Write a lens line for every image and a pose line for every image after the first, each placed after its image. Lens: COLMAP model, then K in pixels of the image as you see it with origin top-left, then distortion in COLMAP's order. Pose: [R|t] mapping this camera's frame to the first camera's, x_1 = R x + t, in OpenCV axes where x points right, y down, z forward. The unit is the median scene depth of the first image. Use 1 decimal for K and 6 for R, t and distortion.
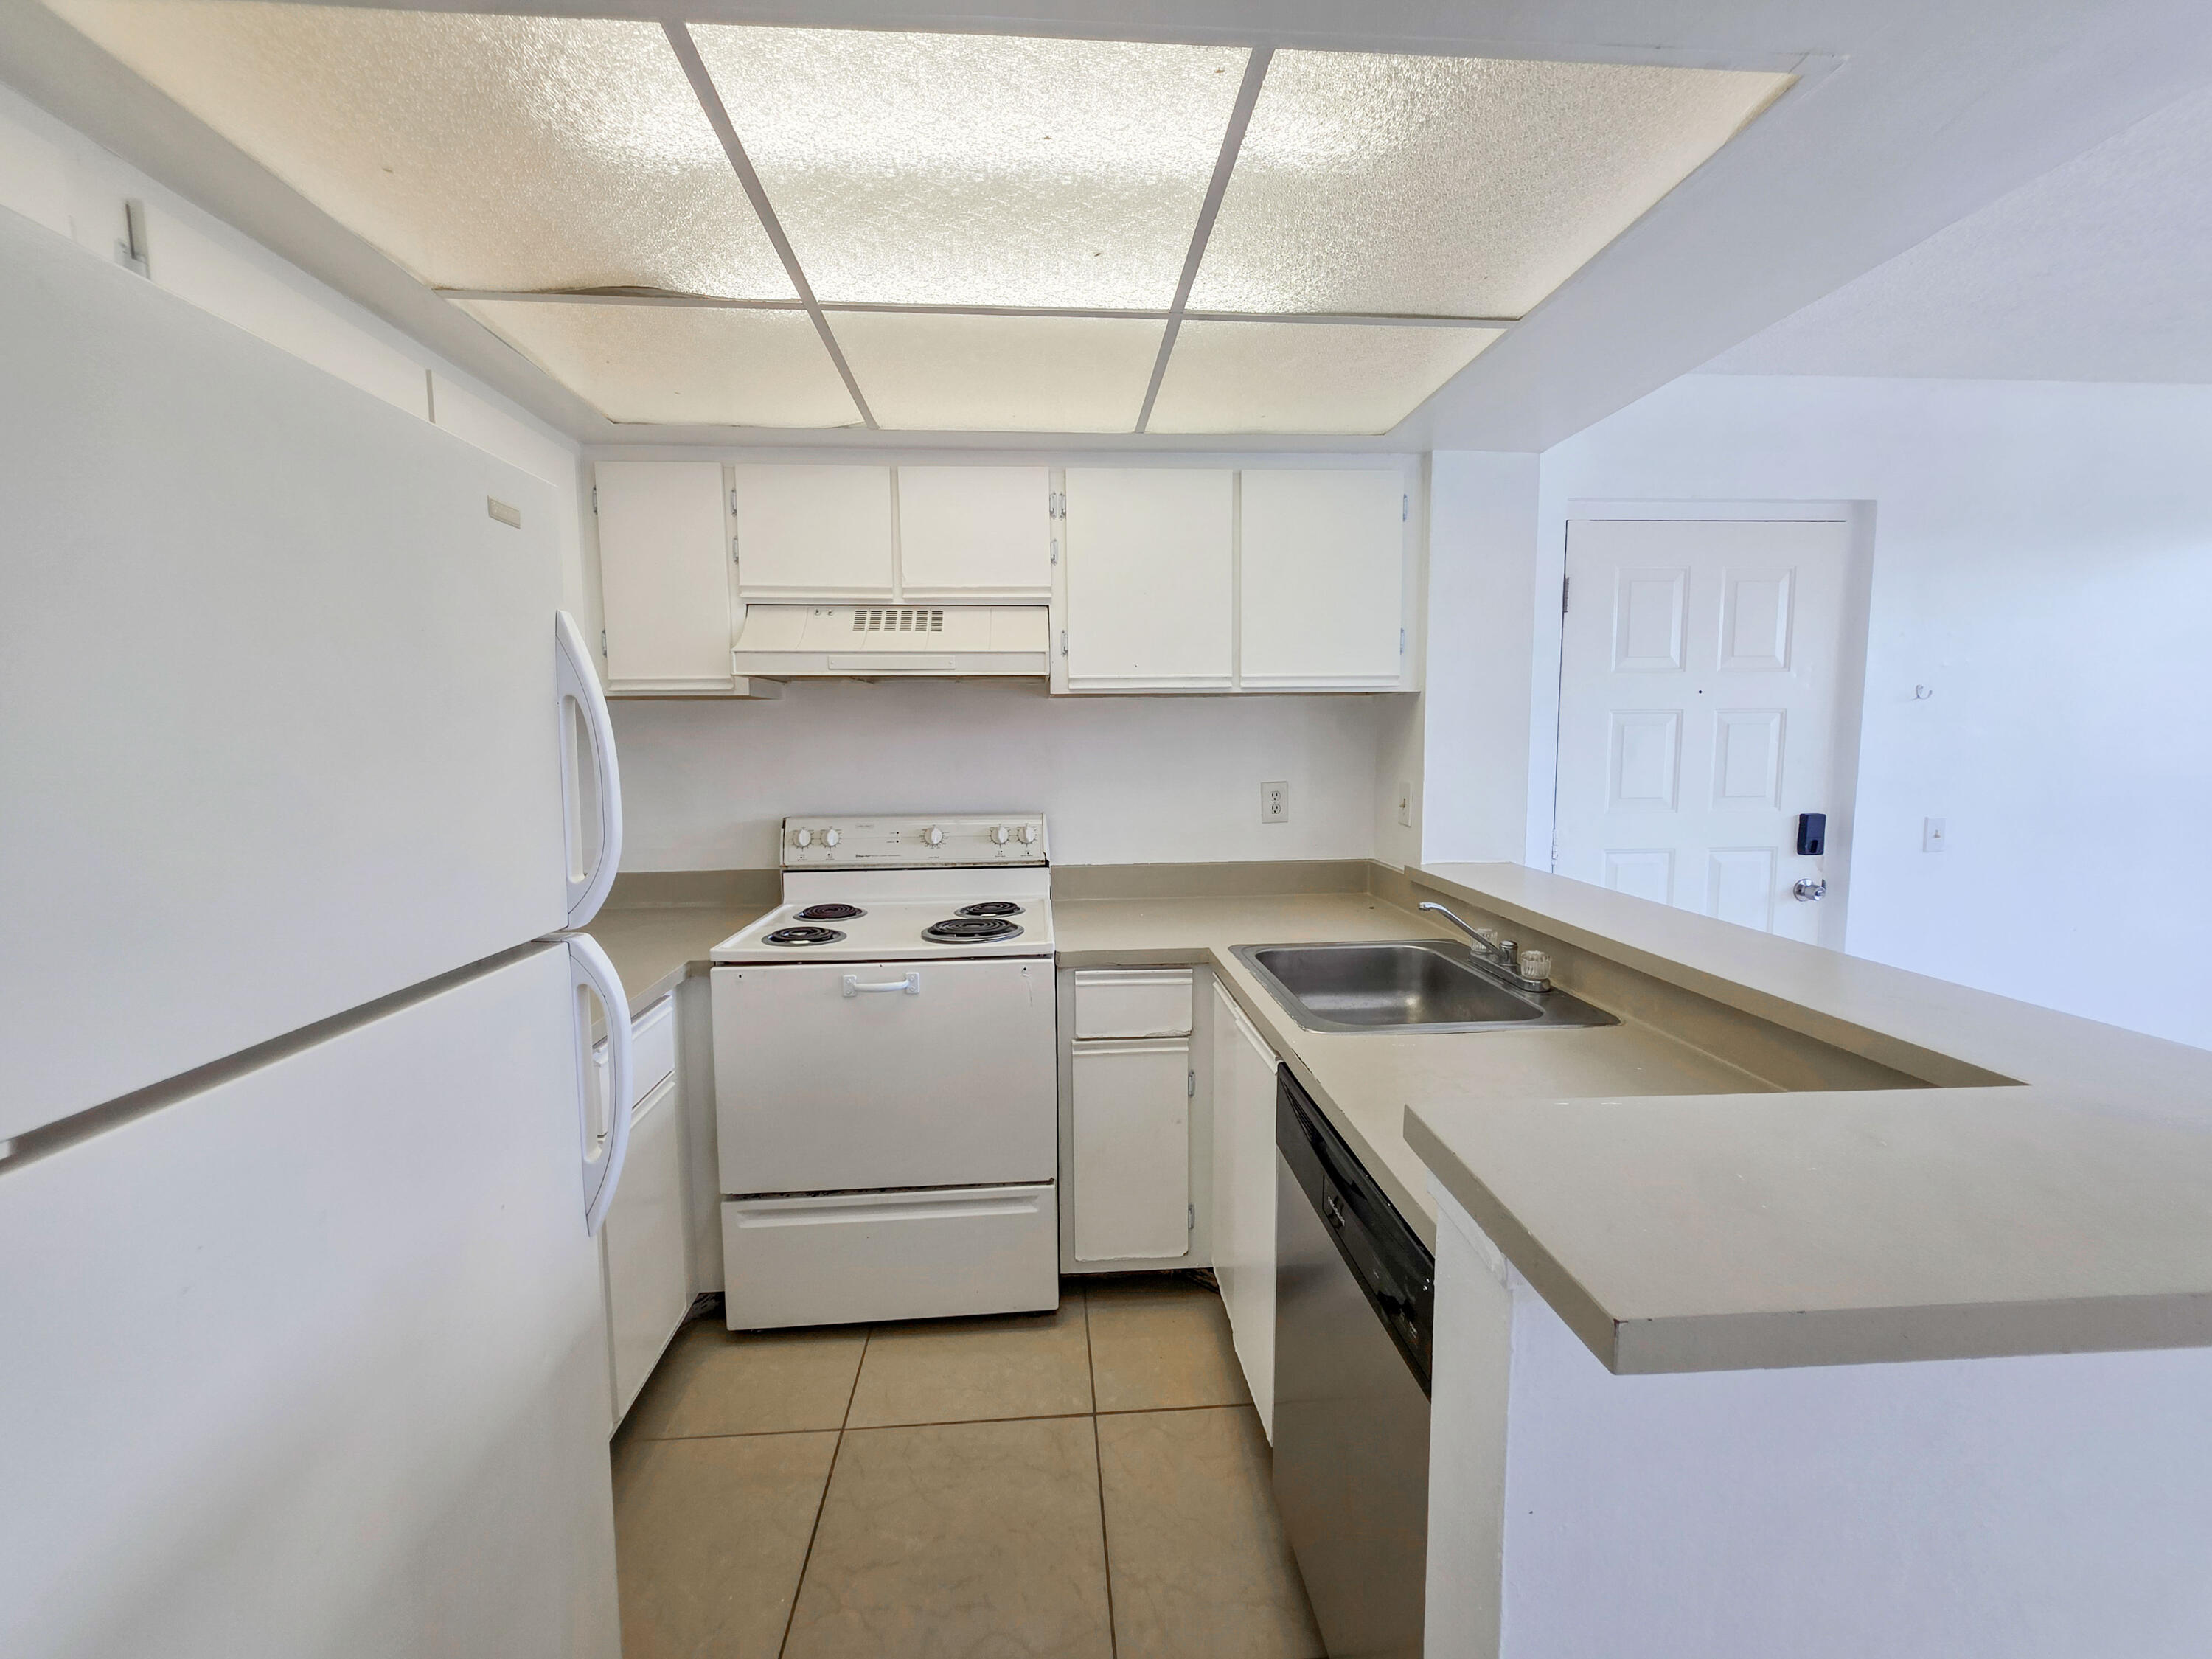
lens RADIAL K [[888.4, 0, 1098.2], [0, 888.4, 824.1], [0, 0, 1]] dist [0.000281, 0.000106]
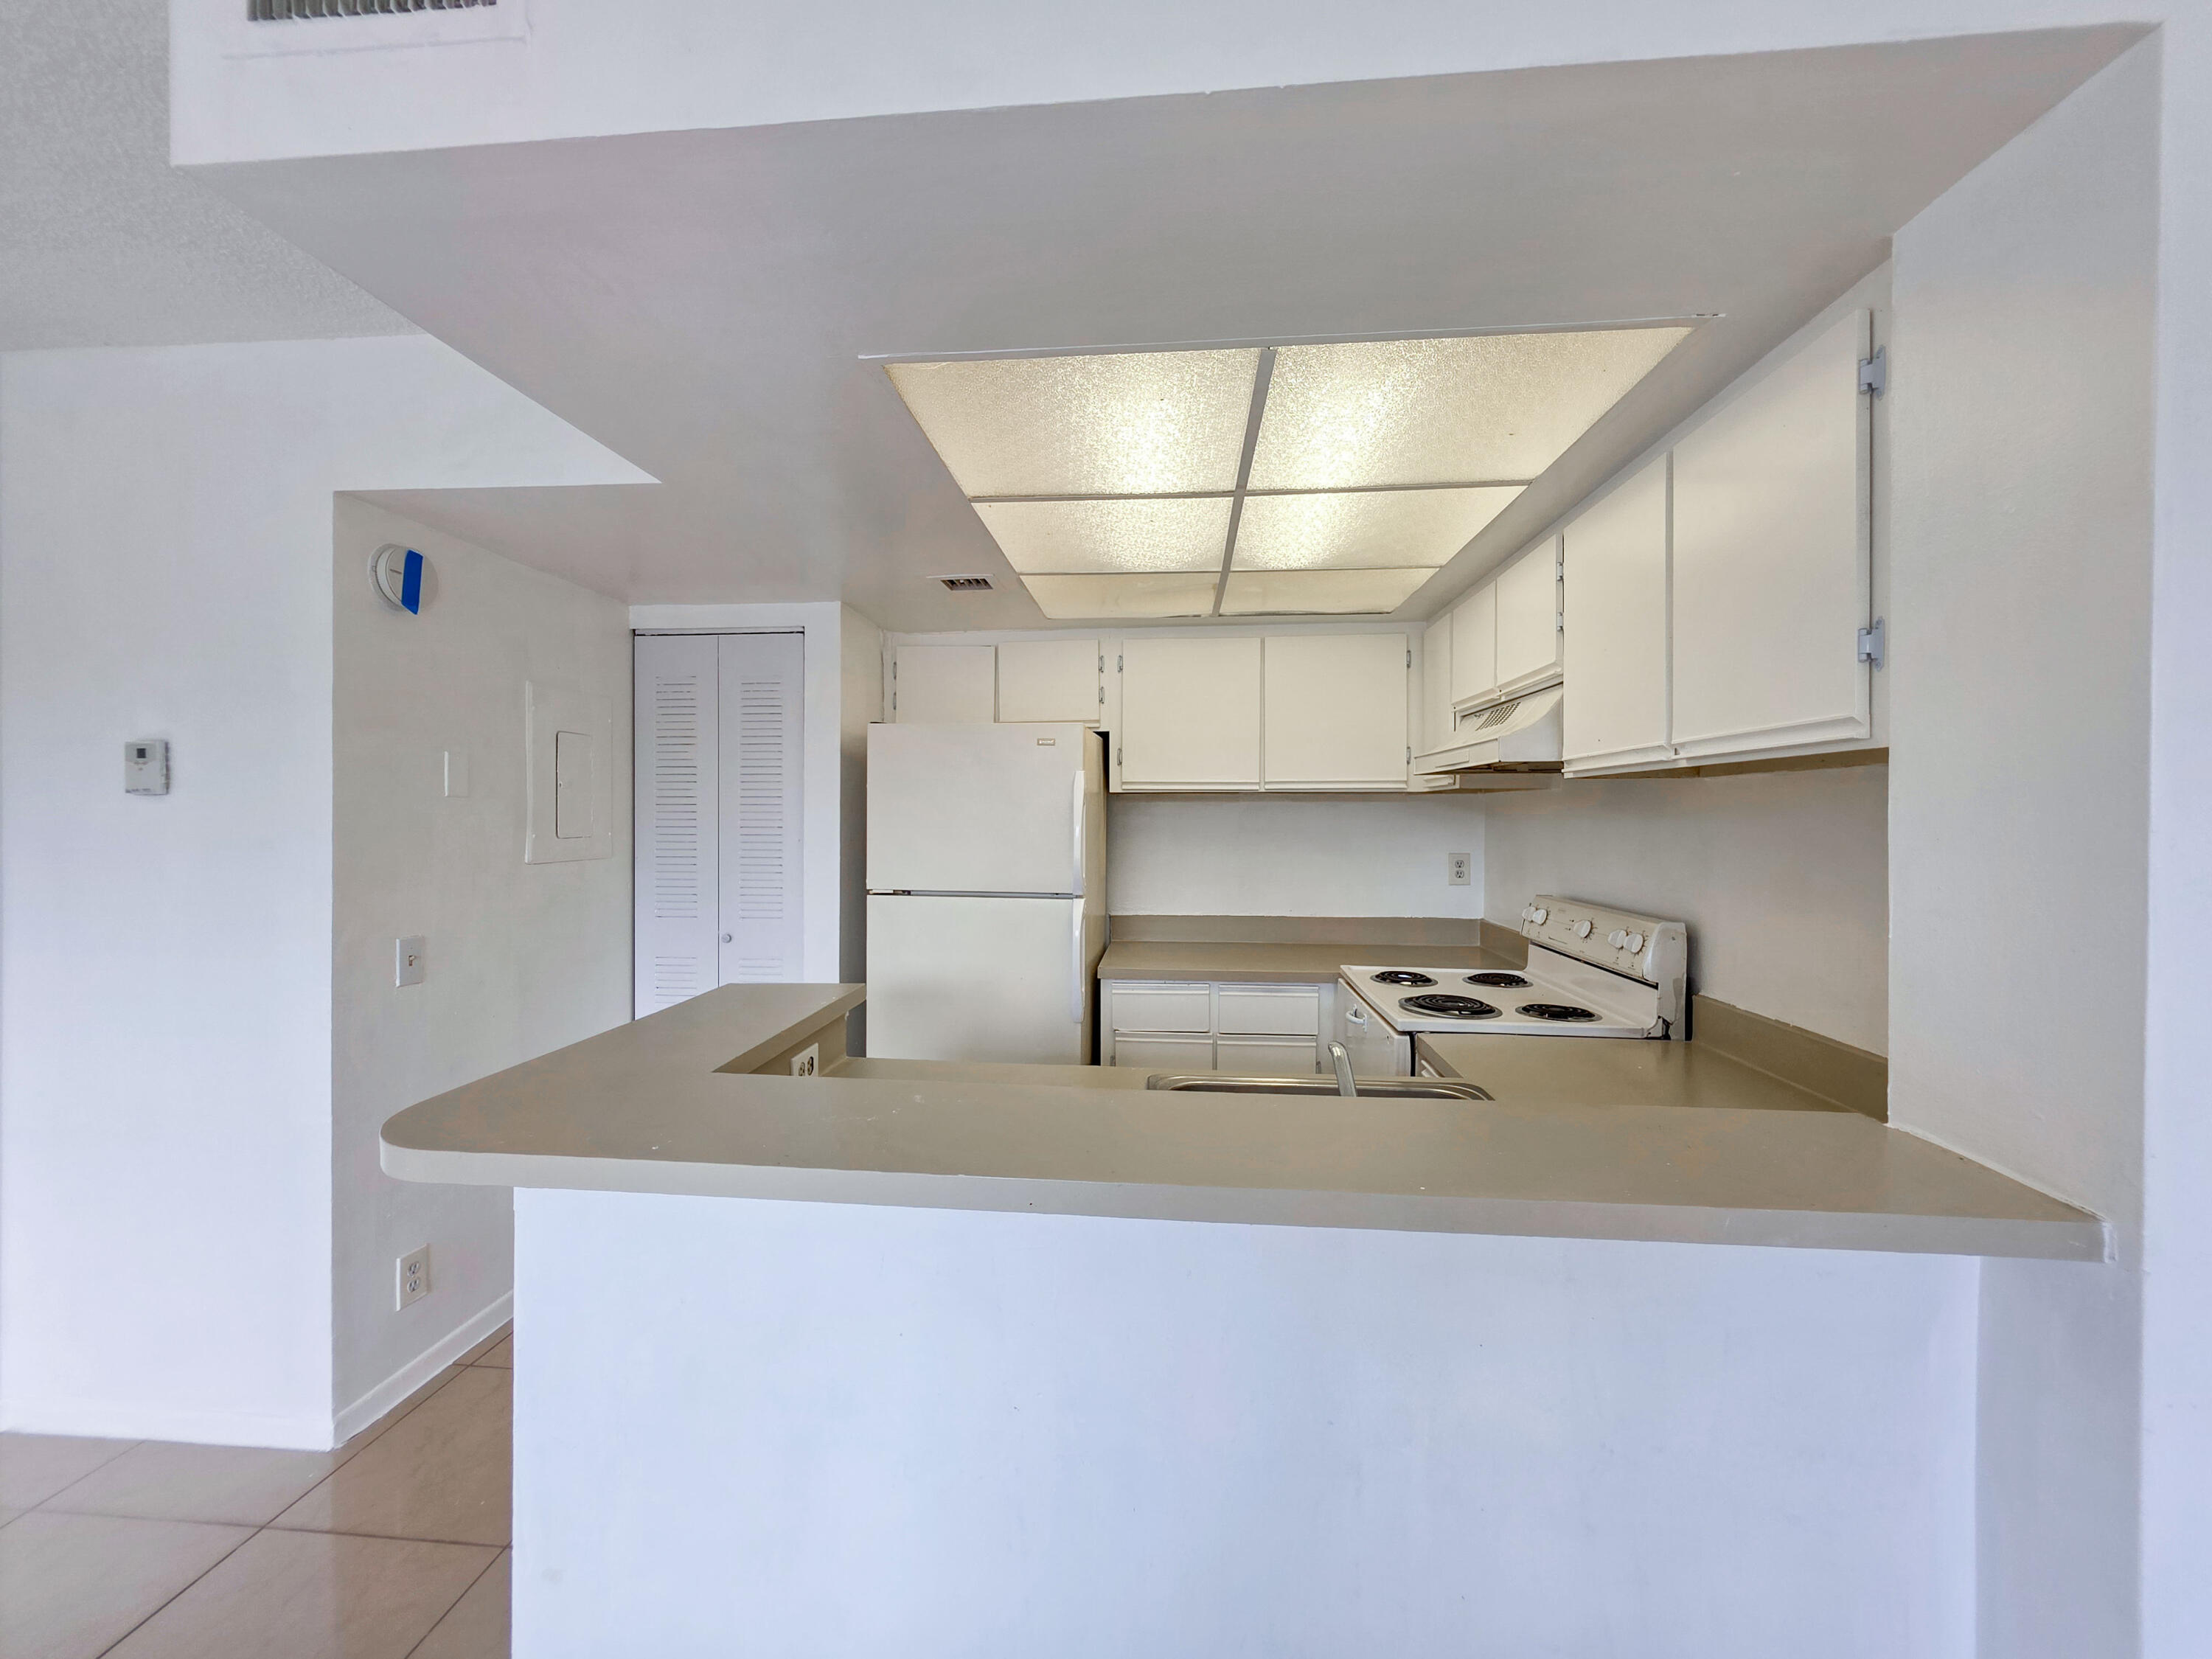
lens RADIAL K [[890.2, 0, 1101.4], [0, 890.2, 817.9], [0, 0, 1]] dist [0.000971, -0.000037]
pose [[-0.158483, 0.010221, -0.987309, 0.894145], [-0.102061, 0.994420, 0.026678, -0.082387], [0.982073, 0.104994, -0.156556, 0.679608]]
